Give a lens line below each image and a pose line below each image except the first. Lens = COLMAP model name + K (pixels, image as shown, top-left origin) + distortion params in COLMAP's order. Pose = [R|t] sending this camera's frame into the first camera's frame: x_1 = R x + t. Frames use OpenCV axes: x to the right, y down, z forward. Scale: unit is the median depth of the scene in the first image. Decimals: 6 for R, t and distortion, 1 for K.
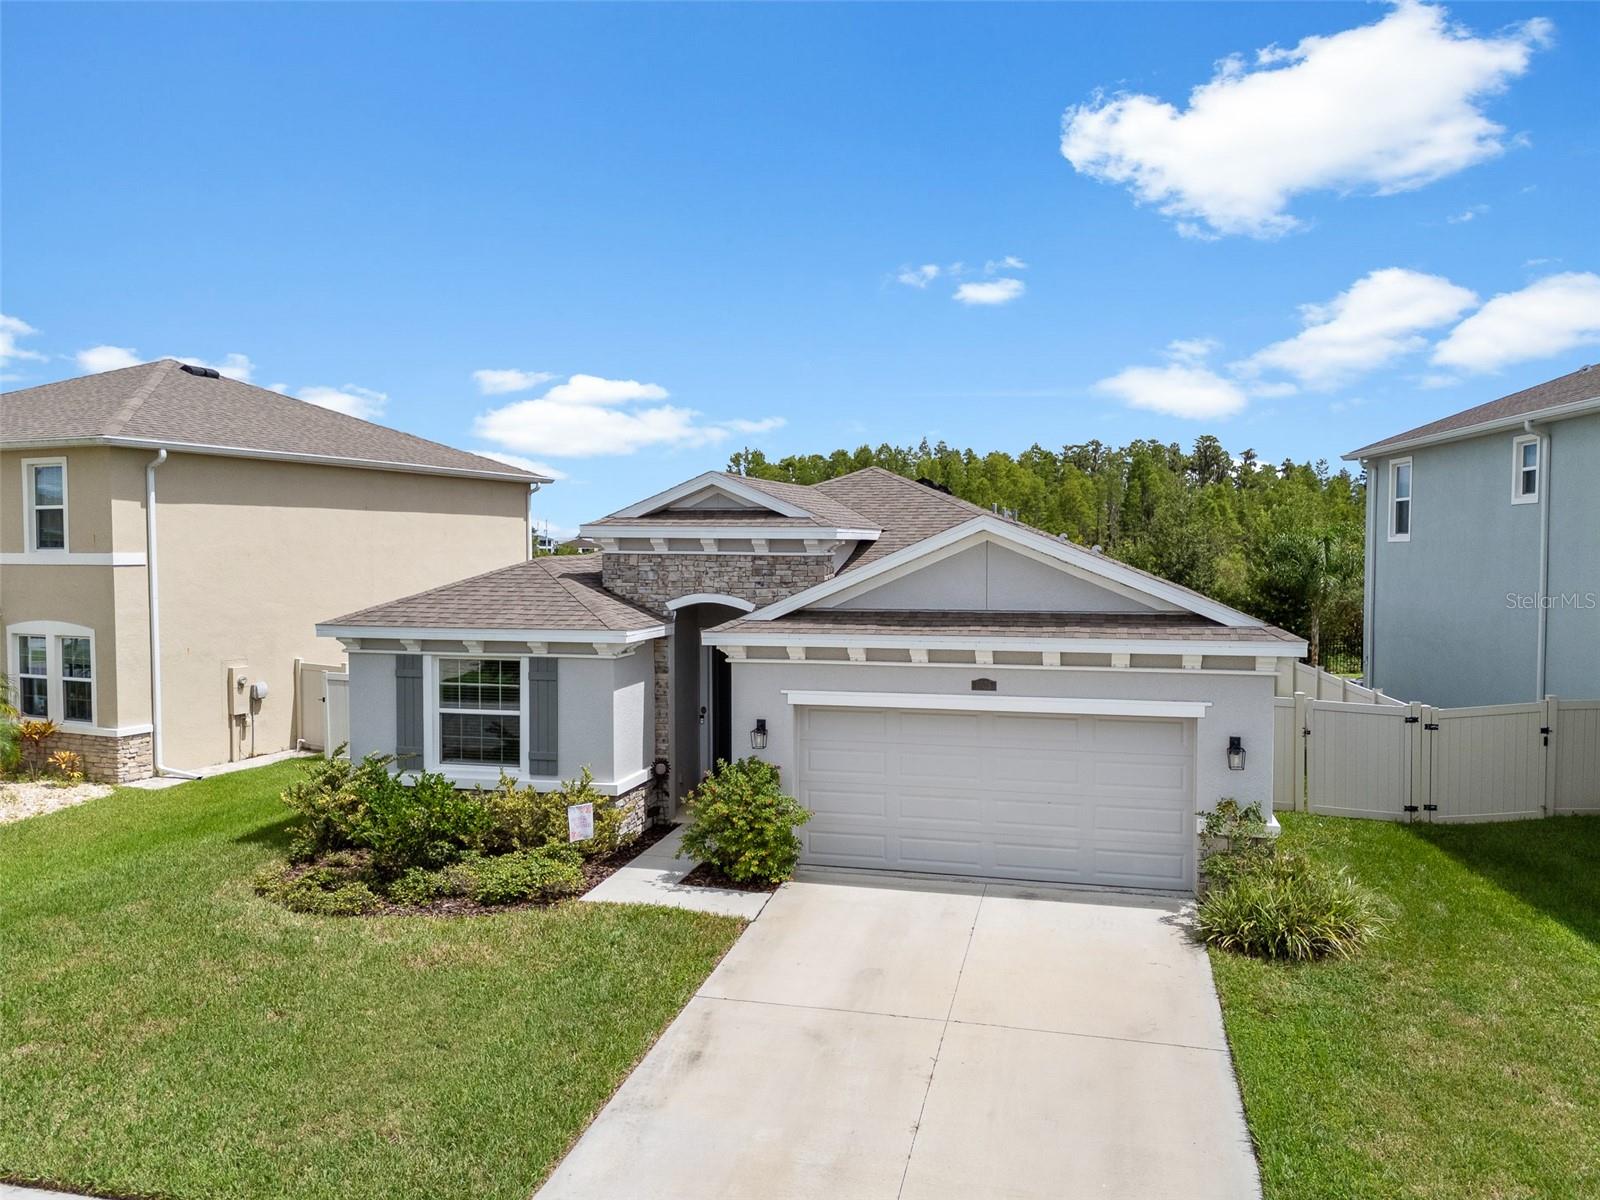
lens RADIAL K [[1176.3, 0, 801.2], [0, 1176.3, 597.8], [0, 0, 1]] dist [0.065704, -0.052203]
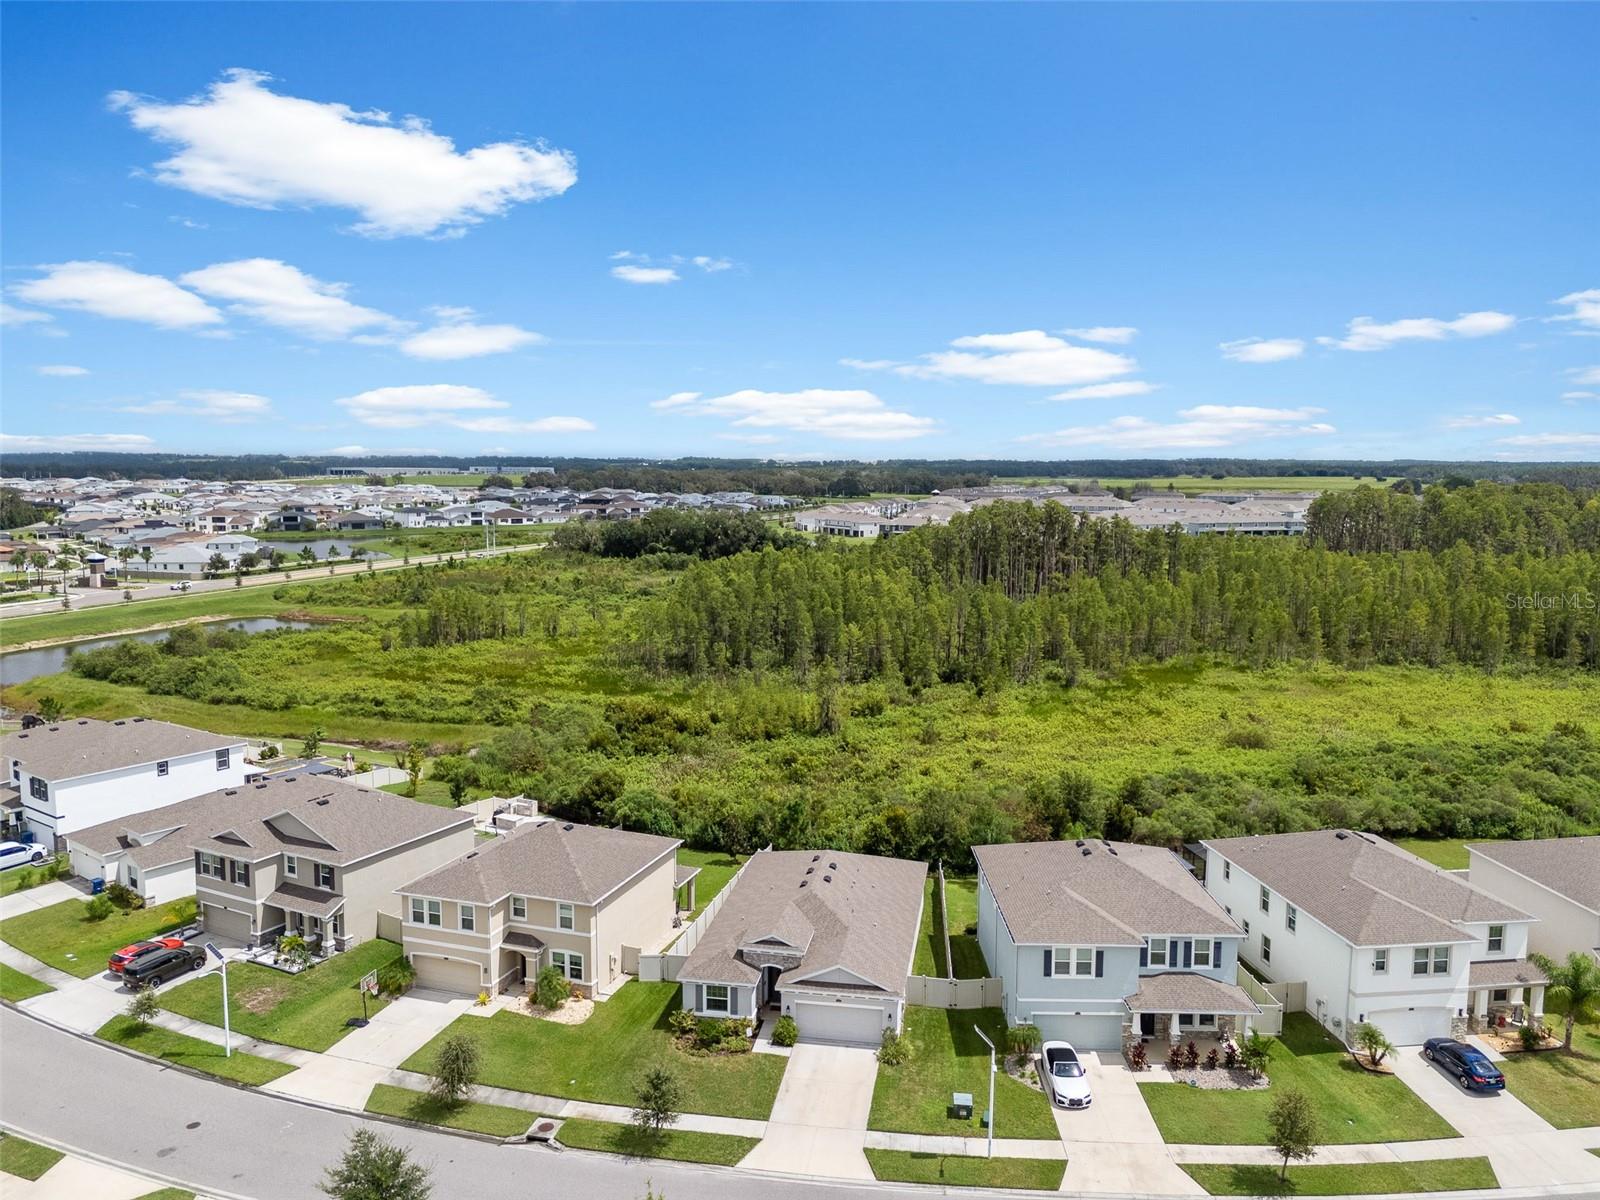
lens RADIAL K [[1176.3, 0, 801.2], [0, 1176.3, 597.8], [0, 0, 1]] dist [0.065704, -0.052203]
pose [[0.996815, -0.003921, 0.079647, -0.343178], [-0.001855, 0.997380, 0.072317, -1.788258], [-0.079722, -0.072234, 0.994197, -3.389517]]
